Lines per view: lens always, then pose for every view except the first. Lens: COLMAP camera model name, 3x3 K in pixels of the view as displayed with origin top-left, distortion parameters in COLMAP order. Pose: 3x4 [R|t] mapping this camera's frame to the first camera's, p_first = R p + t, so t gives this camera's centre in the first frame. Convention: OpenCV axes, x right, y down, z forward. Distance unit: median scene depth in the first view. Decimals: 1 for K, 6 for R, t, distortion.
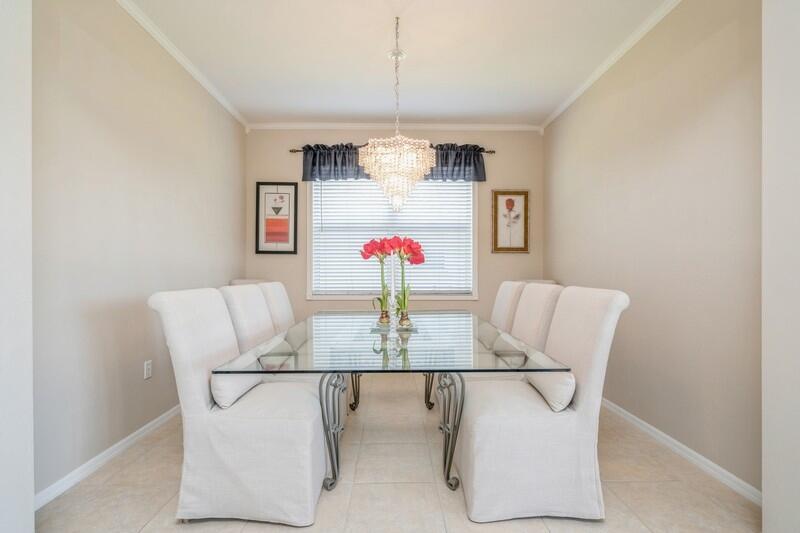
lens RADIAL K [[367.4, 0, 399.7], [0, 367.4, 271.4], [0, 0, 1]] dist [-0.009706, -0.000081]
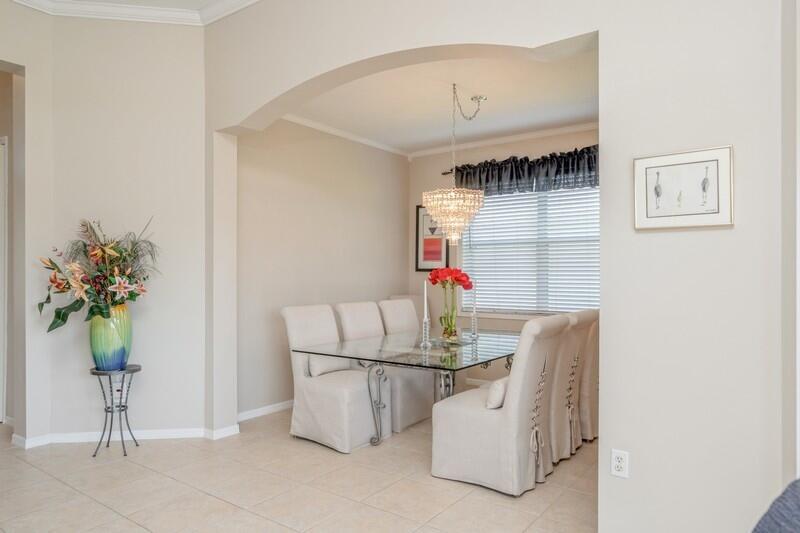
lens RADIAL K [[520.6, 0, 400.2], [0, 520.6, 267.5], [0, 0, 1]] dist [-0.052075, -0.002647]
pose [[0.801323, -0.007814, -0.598181, 0.496853], [-0.000234, 0.999911, -0.013375, -0.039089], [0.598232, 0.010858, 0.801250, -0.266723]]
